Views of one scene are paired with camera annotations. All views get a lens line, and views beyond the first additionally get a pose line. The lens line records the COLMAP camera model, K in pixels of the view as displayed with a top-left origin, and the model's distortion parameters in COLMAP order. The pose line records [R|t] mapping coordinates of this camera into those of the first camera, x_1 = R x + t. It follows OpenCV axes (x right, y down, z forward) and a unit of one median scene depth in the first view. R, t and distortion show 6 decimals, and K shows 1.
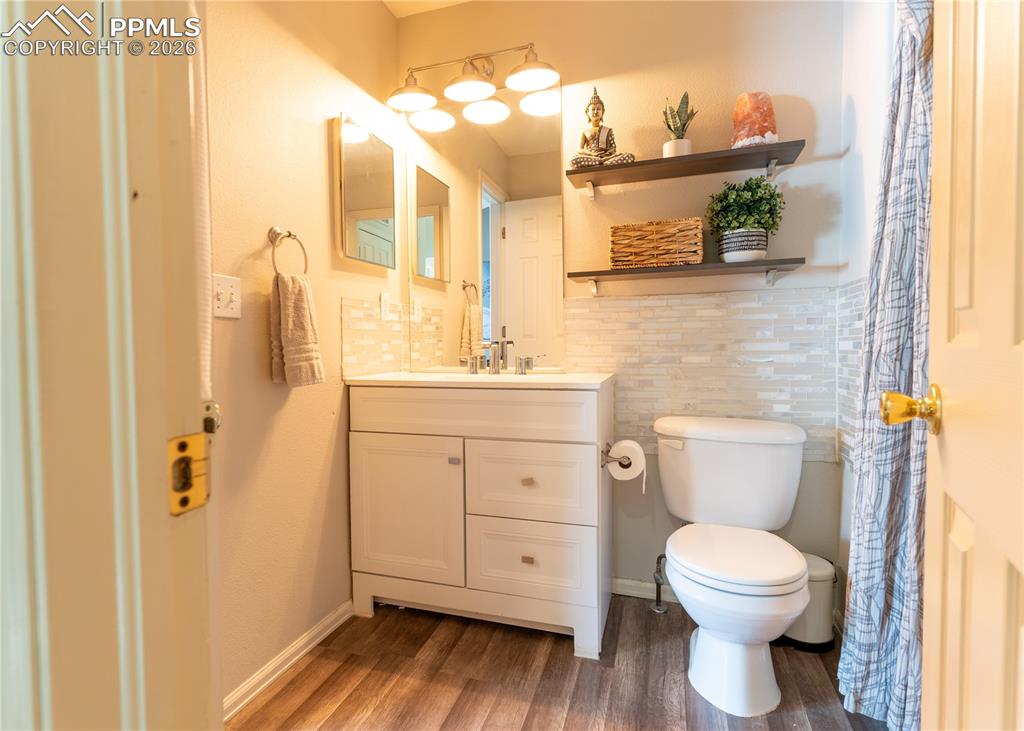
lens RADIAL K [[542.5, 0, 509.0], [0, 542.5, 360.8], [0, 0, 1]] dist [0.005533, 0.000440]
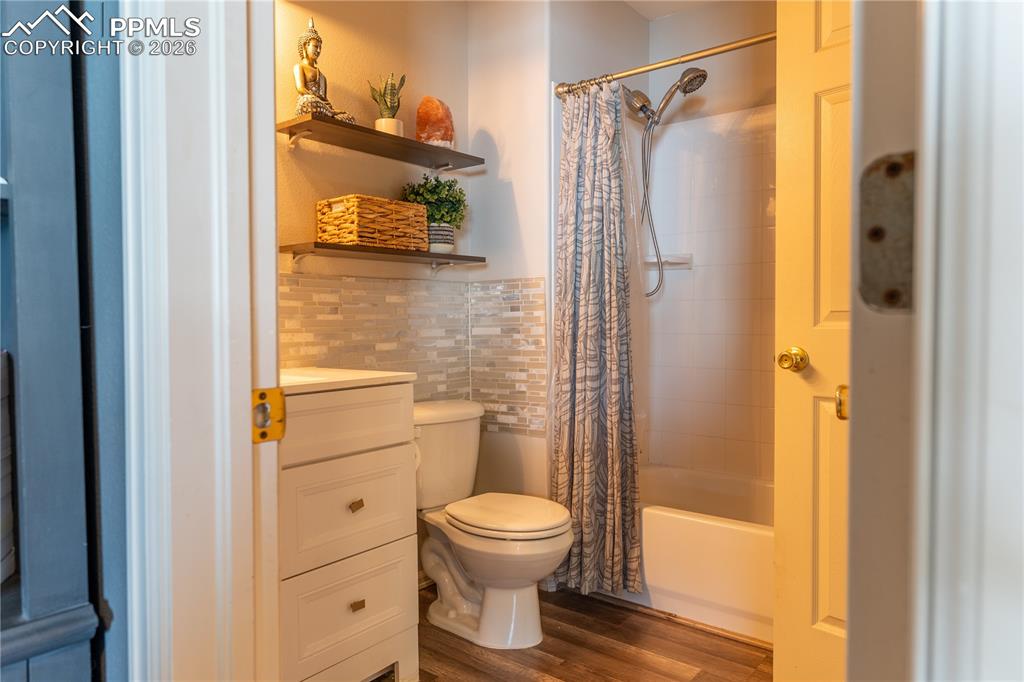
lens RADIAL K [[644.3, 0, 512.7], [0, 644.3, 338.9], [0, 0, 1]] dist [-0.001618, -0.000065]
pose [[0.355950, -0.016583, 0.934358, -0.701914], [0.039623, 0.999211, 0.002639, -0.011582], [-0.933664, 0.036083, 0.356327, 0.415262]]
